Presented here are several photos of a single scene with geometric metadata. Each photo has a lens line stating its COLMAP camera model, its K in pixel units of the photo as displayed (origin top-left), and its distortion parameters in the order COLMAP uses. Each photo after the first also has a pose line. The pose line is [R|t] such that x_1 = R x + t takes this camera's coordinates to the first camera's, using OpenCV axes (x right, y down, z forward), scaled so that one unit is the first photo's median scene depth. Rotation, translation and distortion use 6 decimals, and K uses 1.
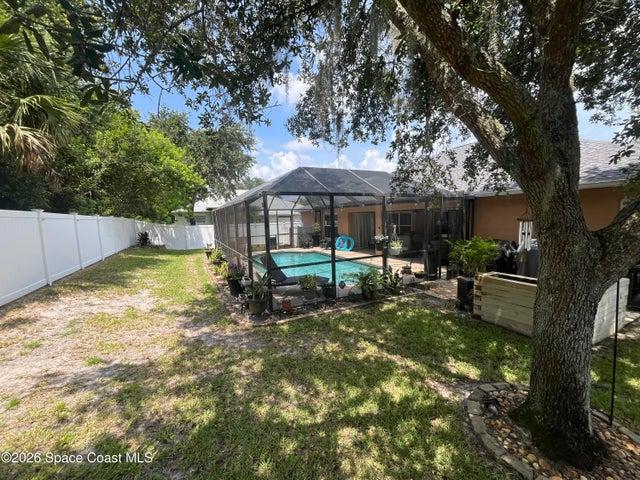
lens RADIAL K [[259.6, 0, 322.0], [0, 259.6, 240.1], [0, 0, 1]] dist [-0.004856, 0.000304]
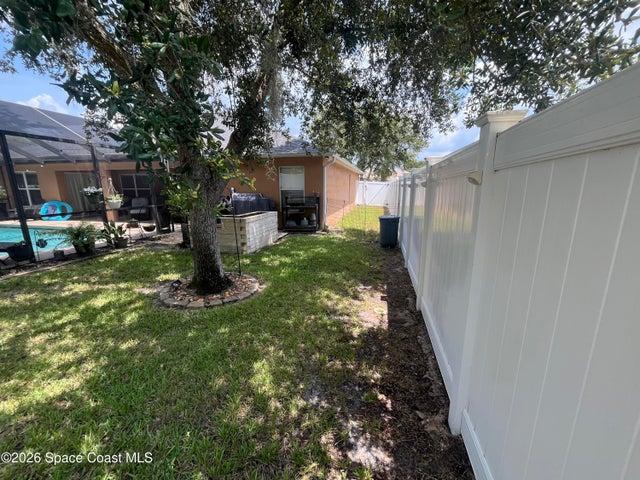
lens RADIAL K [[259.6, 0, 320.3], [0, 259.6, 243.6], [0, 0, 1]] dist [-0.004856, 0.000304]
pose [[0.661154, -0.134702, 0.738059, 0.077729], [0.052260, 0.989629, 0.133802, 0.148764], [-0.748428, -0.049893, 0.661337, -0.374222]]
